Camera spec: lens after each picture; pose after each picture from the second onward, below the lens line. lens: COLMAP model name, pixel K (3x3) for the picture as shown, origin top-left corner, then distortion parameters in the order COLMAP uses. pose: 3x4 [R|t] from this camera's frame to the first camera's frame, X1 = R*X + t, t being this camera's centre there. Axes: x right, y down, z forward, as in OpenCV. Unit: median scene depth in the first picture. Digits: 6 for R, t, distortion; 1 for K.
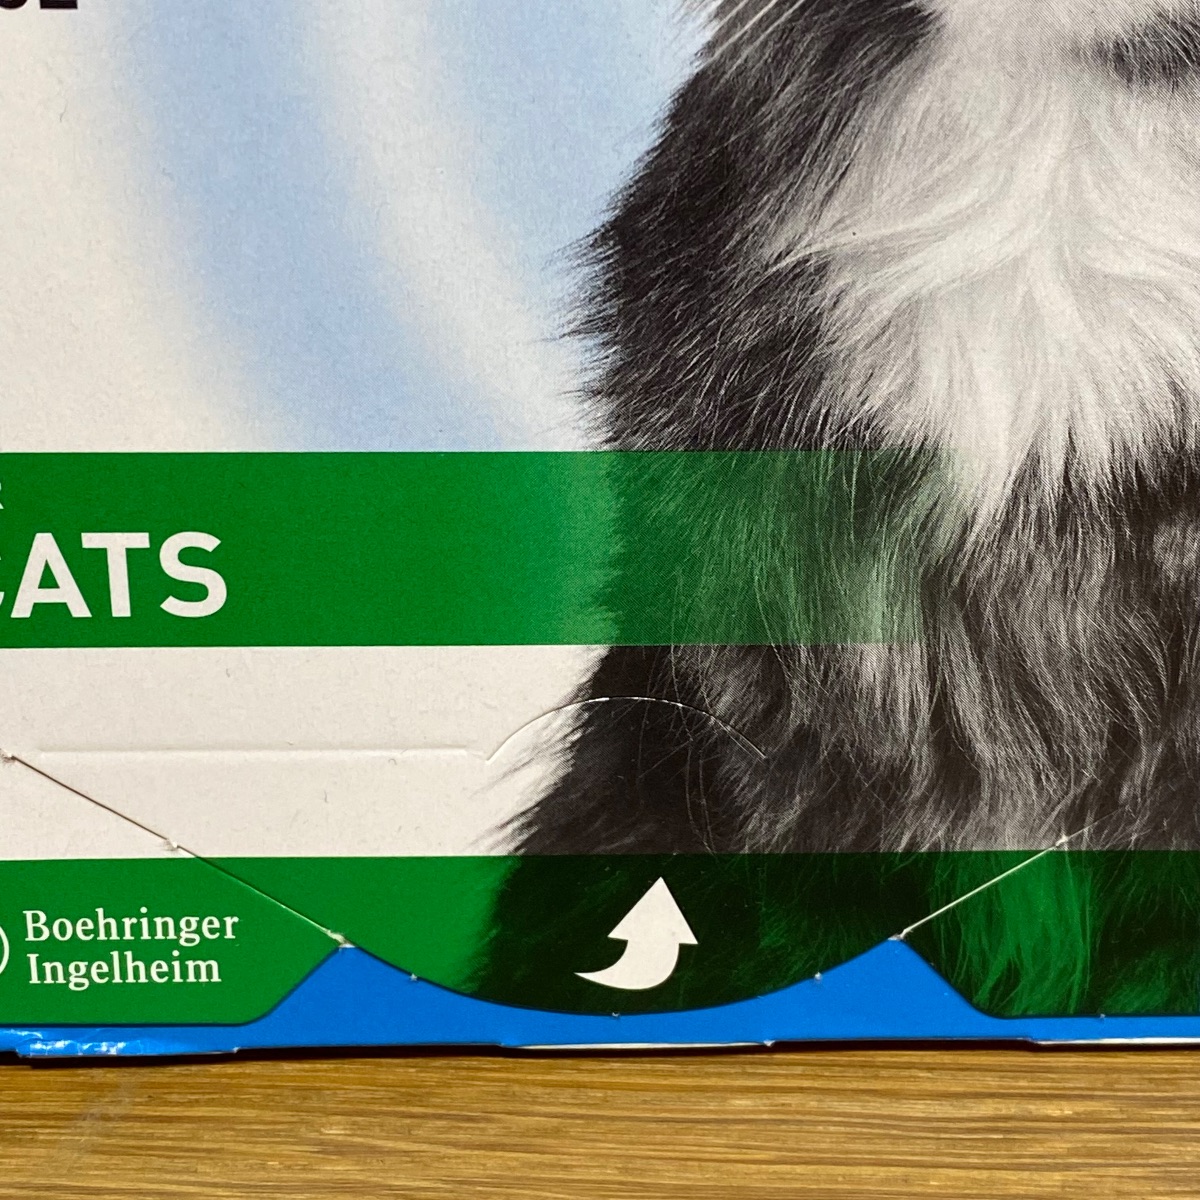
lens RADIAL K [[2497.4, 0, 575.9], [0, 2497.4, 600.3], [0, 0, 1]] dist [0.215495, -0.775487]
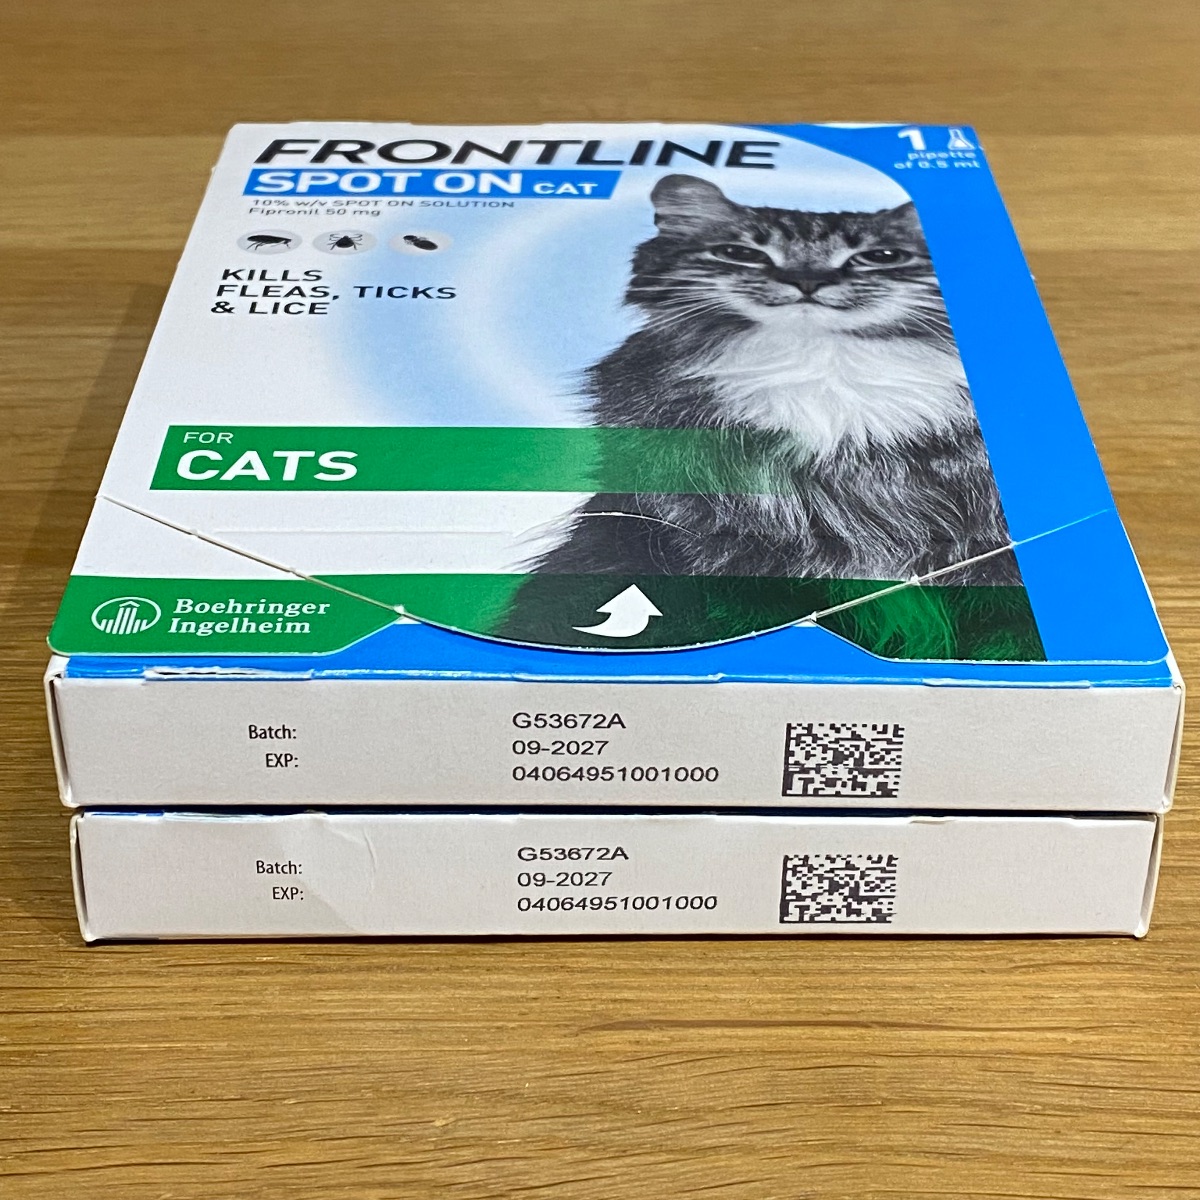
lens RADIAL K [[2389.5, 0, 594.1], [0, 2389.5, 521.9], [0, 0, 1]] dist [0.178114, -0.375131]
pose [[0.999906, -0.012493, -0.005588, 0.020511], [-0.003785, 0.140008, -0.990143, 1.509897], [0.013153, 0.990072, 0.139948, 0.816646]]
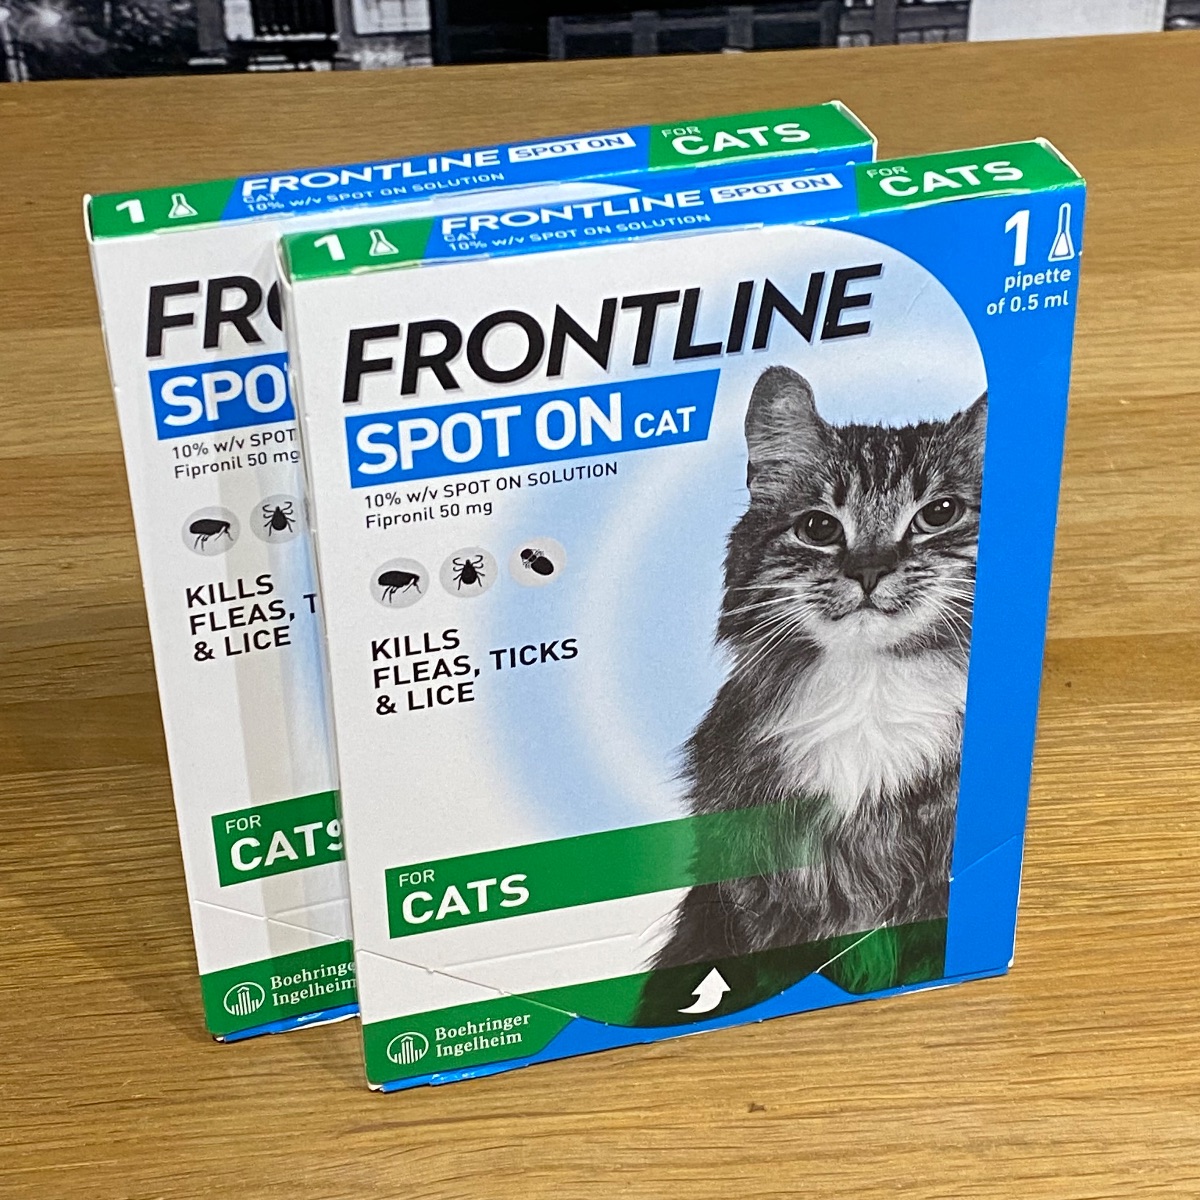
lens RADIAL K [[2481.2, 0, 622.5], [0, 2481.2, 530.0], [0, 0, 1]] dist [0.153999, 0.349136]
pose [[0.975895, -0.130000, 0.175294, -0.406373], [0.095146, 0.976308, 0.194343, -0.750094], [-0.196406, -0.172980, 0.965144, -1.123111]]
